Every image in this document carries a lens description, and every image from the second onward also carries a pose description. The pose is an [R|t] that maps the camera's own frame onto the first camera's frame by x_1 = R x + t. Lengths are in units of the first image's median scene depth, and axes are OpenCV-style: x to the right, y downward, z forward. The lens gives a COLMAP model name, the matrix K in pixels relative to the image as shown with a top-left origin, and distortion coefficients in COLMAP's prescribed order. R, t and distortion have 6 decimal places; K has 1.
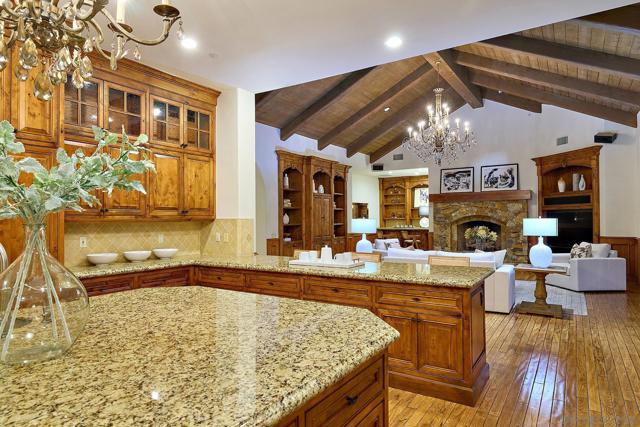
lens RADIAL K [[395.2, 0, 319.6], [0, 395.2, 213.0], [0, 0, 1]] dist [-0.000440, 0.000150]
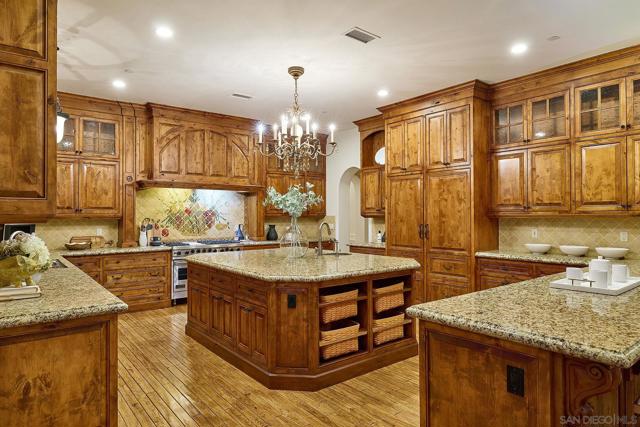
lens RADIAL K [[395.2, 0, 319.4], [0, 395.2, 214.7], [0, 0, 1]] dist [-0.000440, 0.000150]
pose [[-0.326120, 0.002142, -0.945326, 1.154608], [0.017760, 0.999835, -0.003862, 0.012853], [0.945161, -0.018049, -0.326105, 1.148128]]
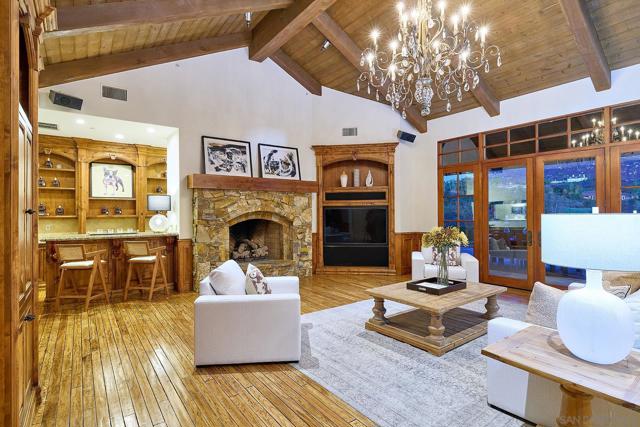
lens RADIAL K [[323.9, 0, 320.1], [0, 323.9, 213.1], [0, 0, 1]] dist [0.004535, 0.000065]
pose [[0.353772, 0.007933, 0.935298, -0.102176], [-0.008633, 0.999949, -0.005216, 0.011060], [-0.935292, -0.006229, 0.353823, 0.679772]]
